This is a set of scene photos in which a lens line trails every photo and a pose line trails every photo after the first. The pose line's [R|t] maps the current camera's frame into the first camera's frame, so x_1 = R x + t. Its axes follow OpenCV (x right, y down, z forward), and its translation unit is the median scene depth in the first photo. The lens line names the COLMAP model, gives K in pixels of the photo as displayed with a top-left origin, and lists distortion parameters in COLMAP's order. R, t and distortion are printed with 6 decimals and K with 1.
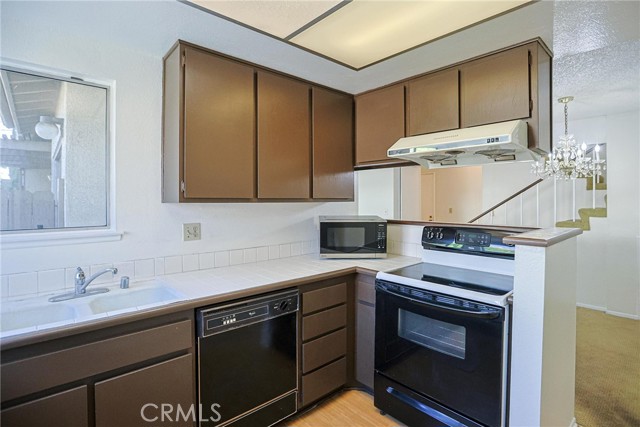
lens RADIAL K [[316.5, 0, 319.8], [0, 316.5, 209.2], [0, 0, 1]] dist [-0.044277, 0.012270]
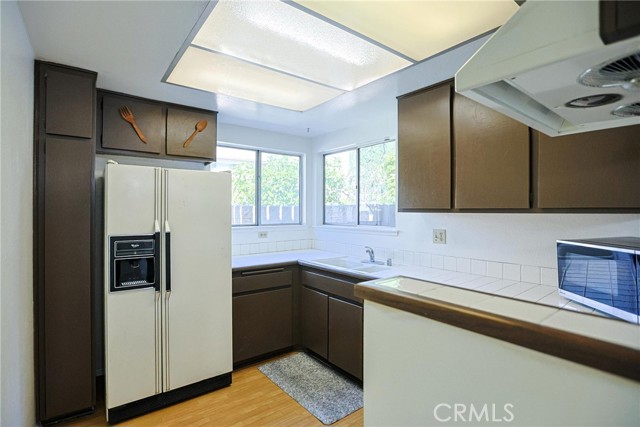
lens RADIAL K [[316.5, 0, 320.7], [0, 316.5, 210.5], [0, 0, 1]] dist [-0.044277, 0.012270]
pose [[-0.097806, 0.006351, -0.995185, 0.831645], [-0.028544, 0.999550, 0.009184, -0.025601], [0.994796, 0.029305, -0.097581, 0.657016]]
